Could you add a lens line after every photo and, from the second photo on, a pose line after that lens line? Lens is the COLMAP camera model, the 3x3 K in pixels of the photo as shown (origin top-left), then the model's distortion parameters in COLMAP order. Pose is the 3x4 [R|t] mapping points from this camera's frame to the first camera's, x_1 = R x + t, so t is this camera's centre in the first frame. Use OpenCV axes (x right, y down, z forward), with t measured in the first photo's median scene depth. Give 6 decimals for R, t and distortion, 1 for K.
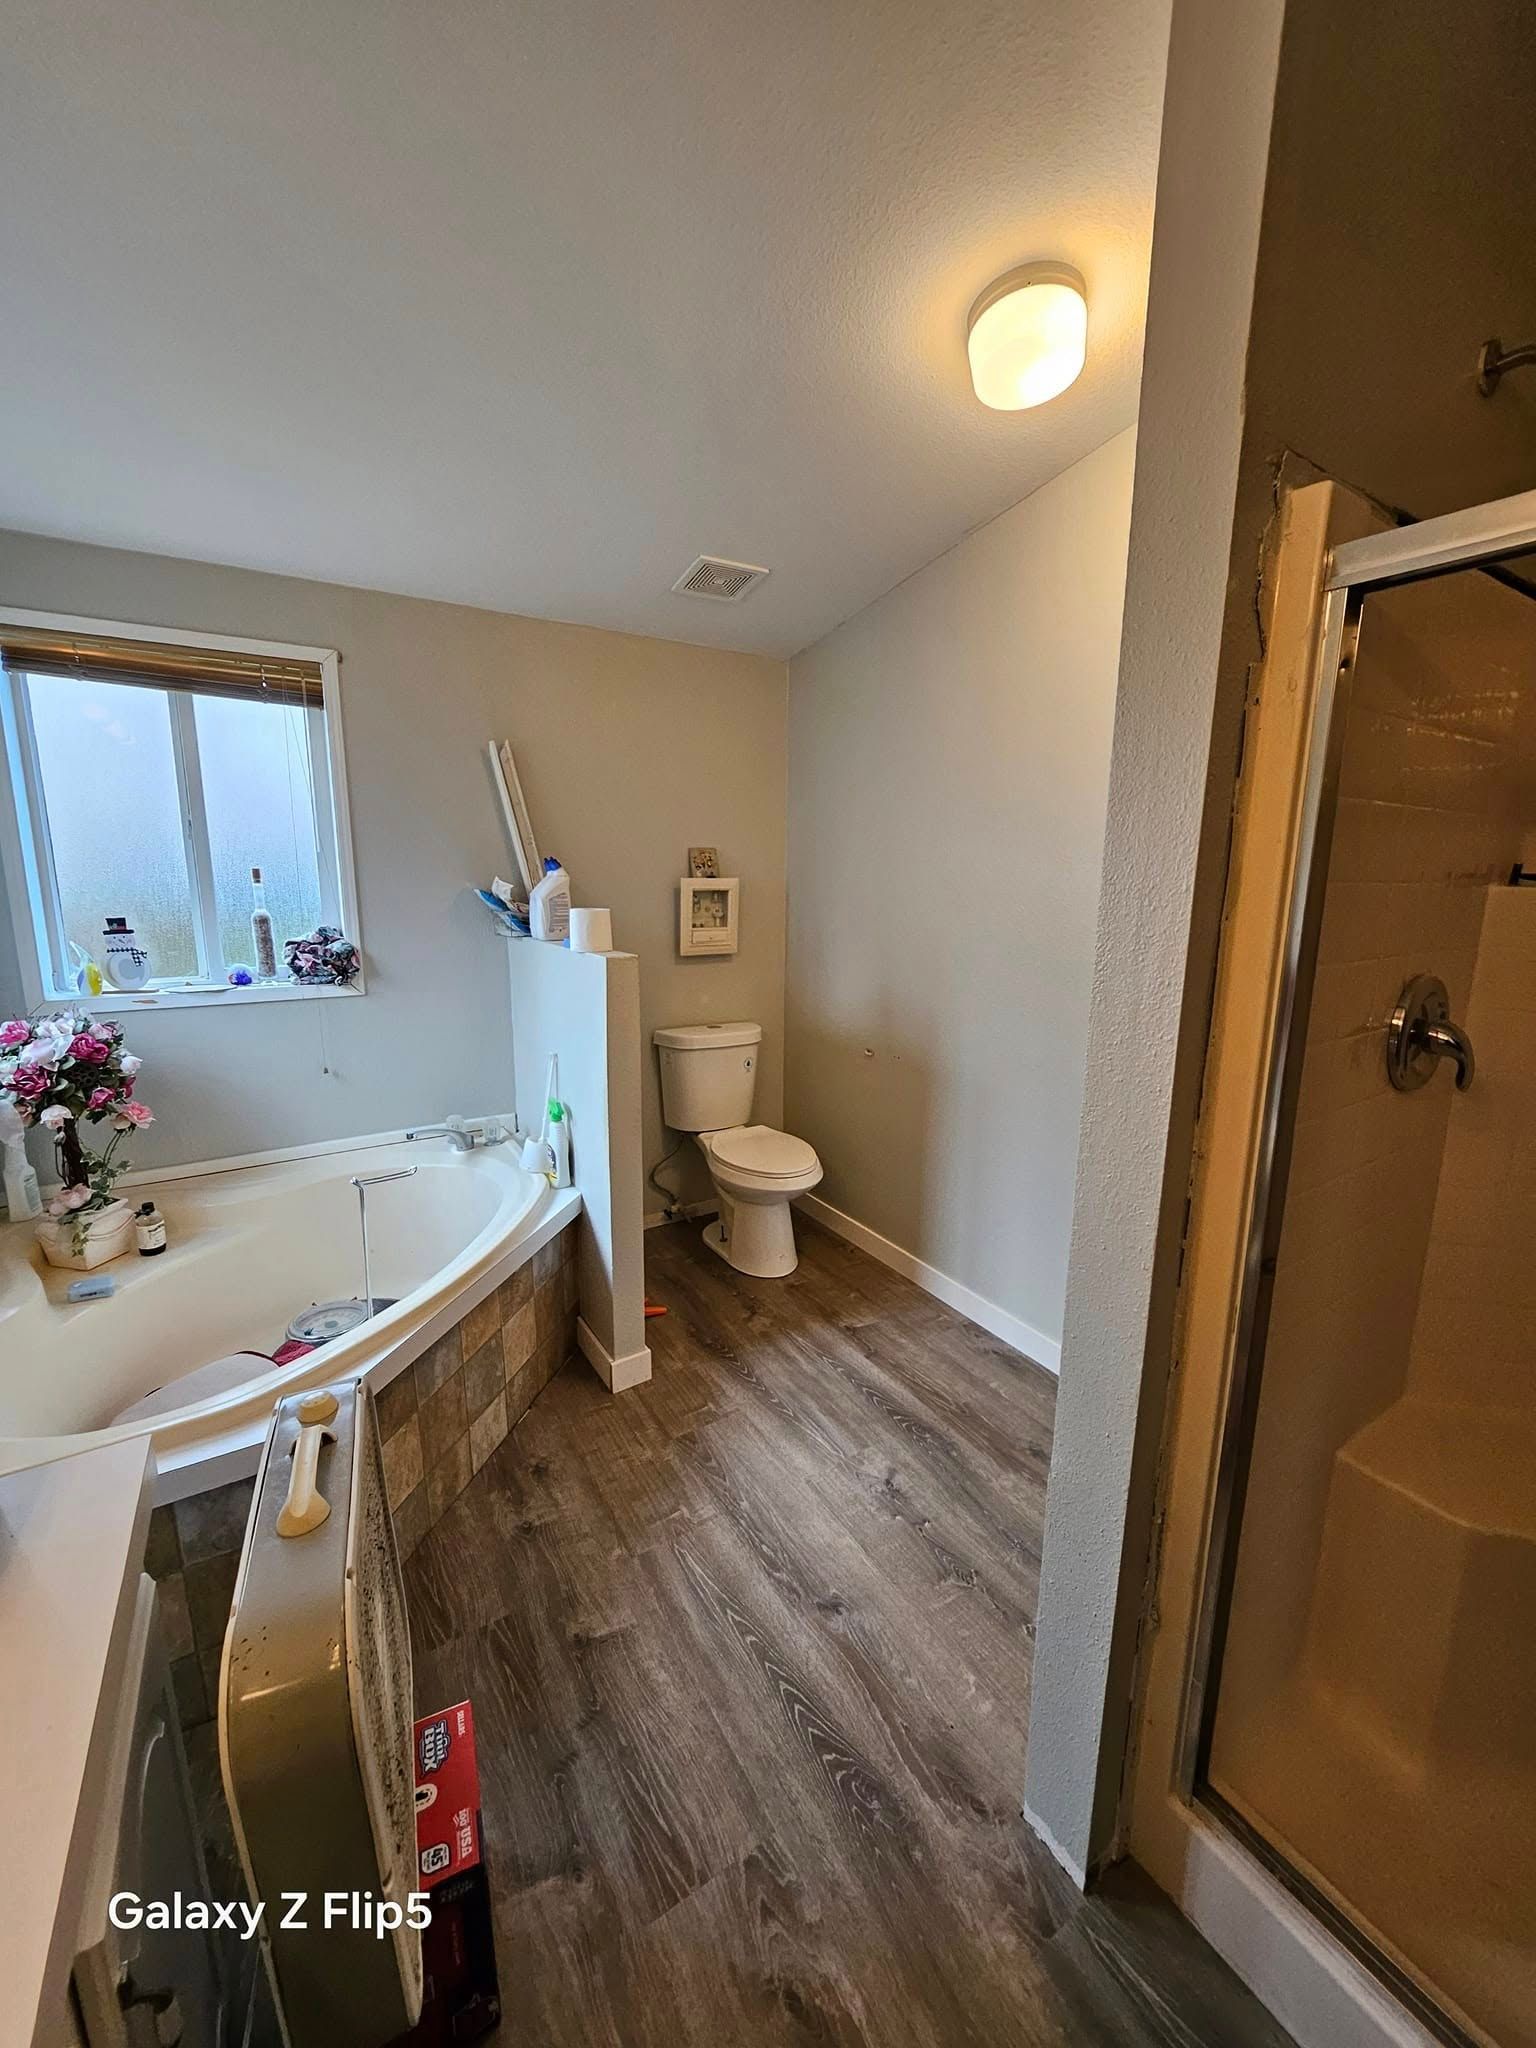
lens RADIAL K [[787.7, 0, 770.3], [0, 787.7, 1021.5], [0, 0, 1]] dist [-0.001002, -0.001324]
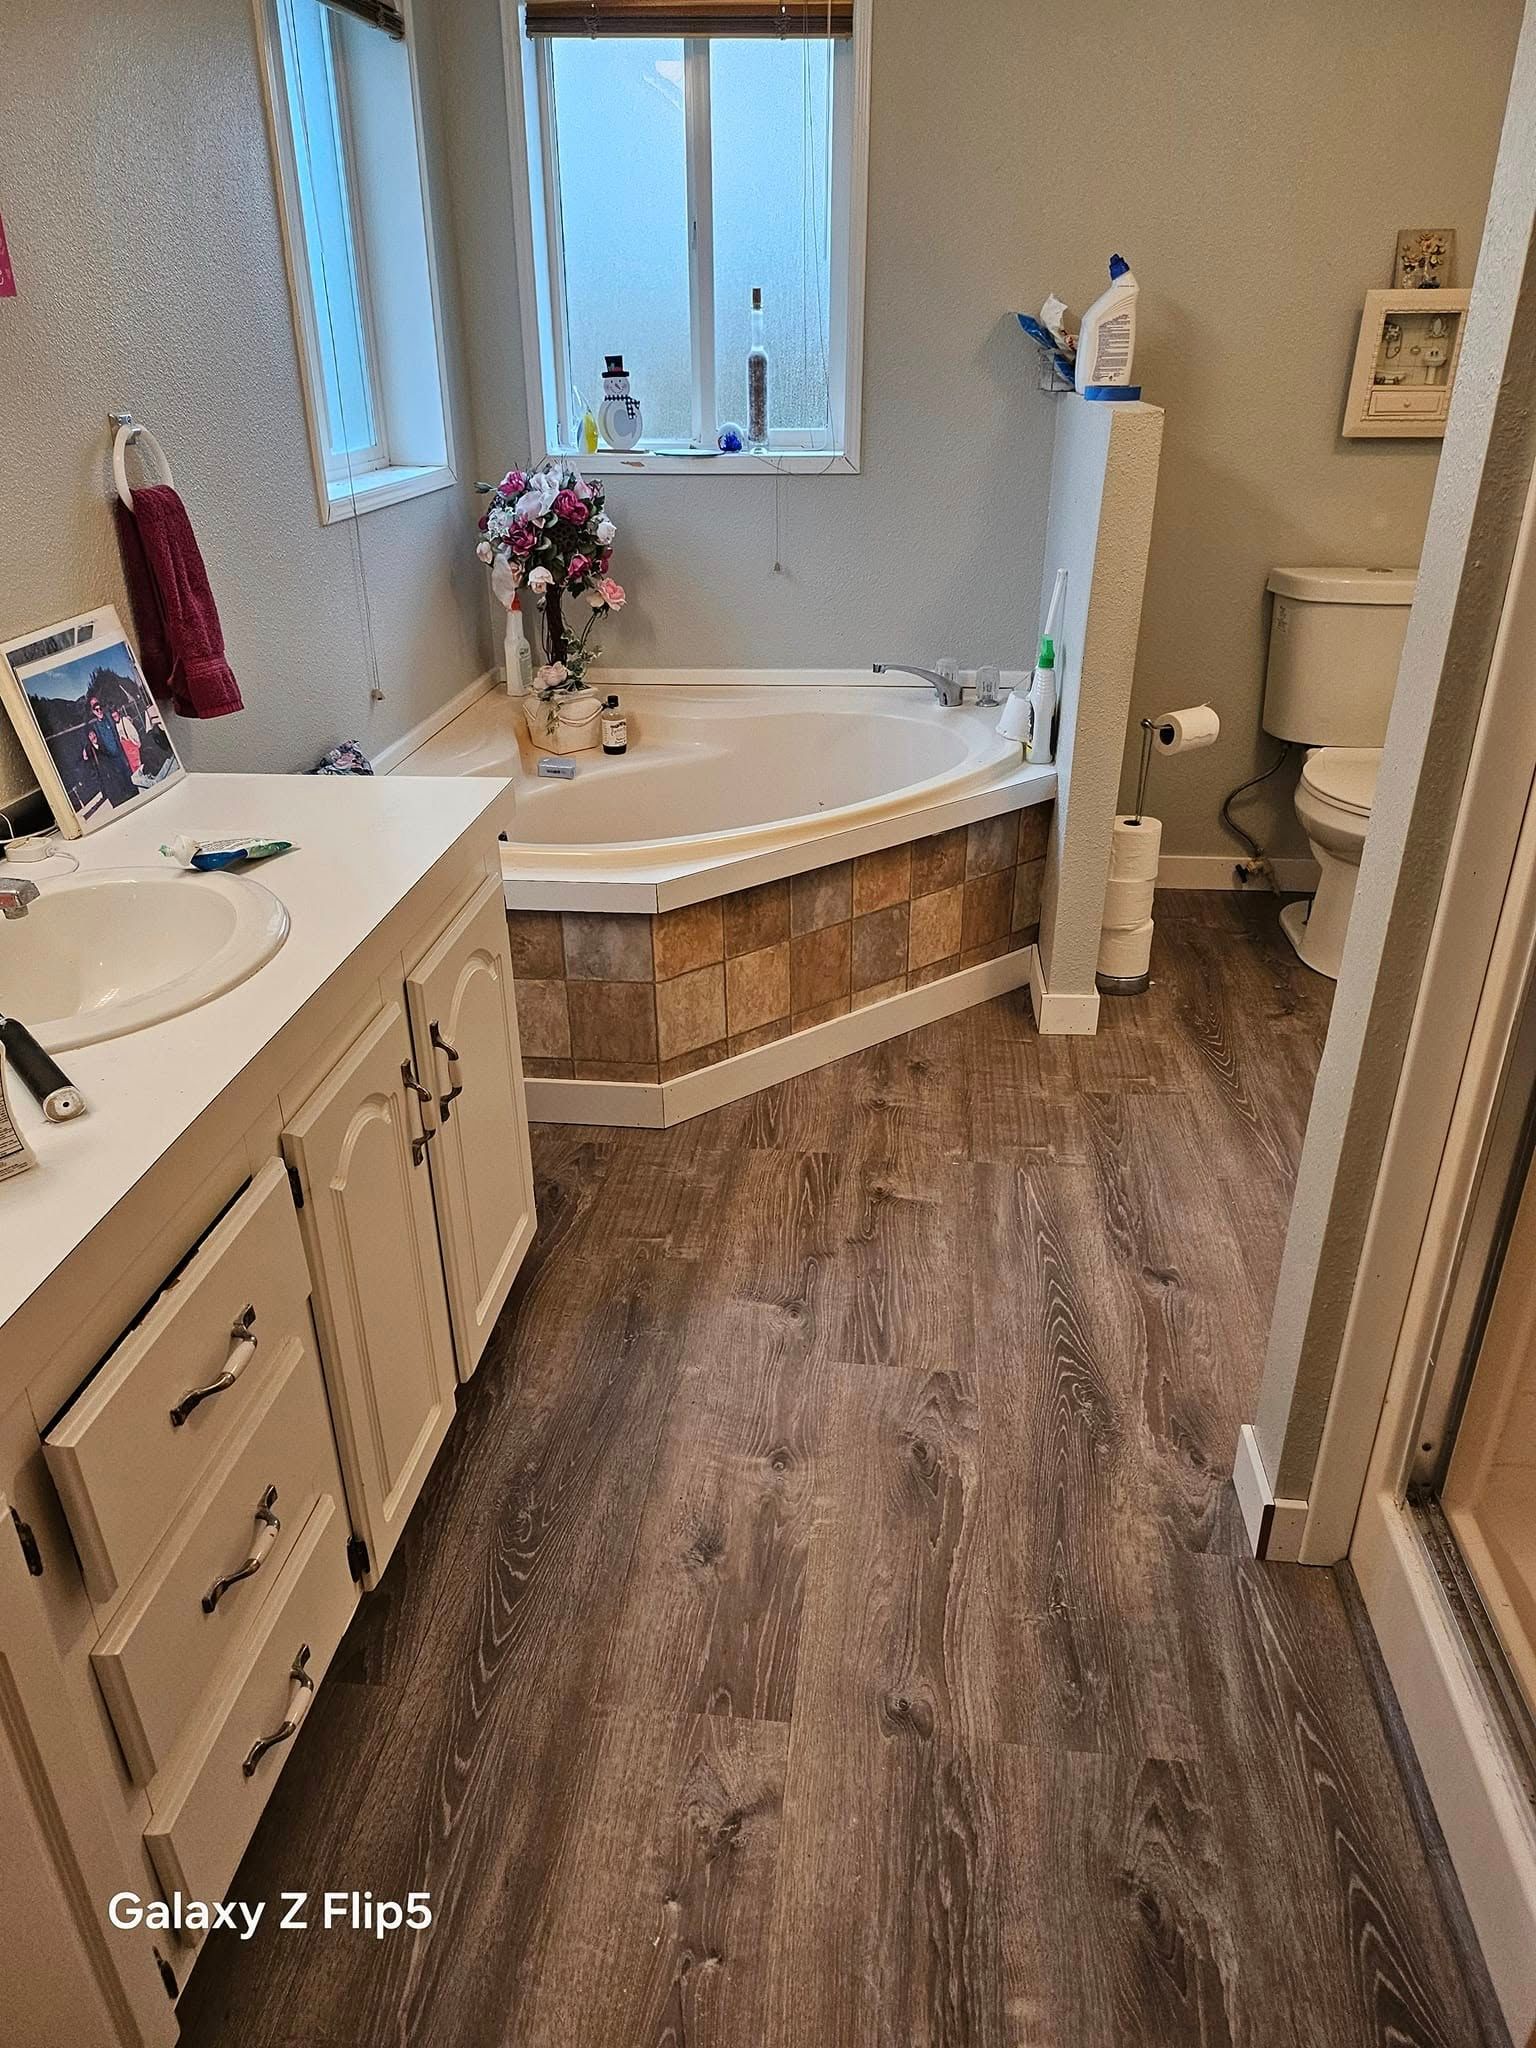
lens RADIAL K [[1401.0, 0, 764.5], [0, 1401.0, 1030.1], [0, 0, 1]] dist [0.023362, -0.018197]
pose [[0.783425, 0.264422, -0.562429, 0.382165], [-0.100333, 0.946914, 0.305428, 0.085611], [0.613334, -0.182850, 0.768367, -0.226963]]
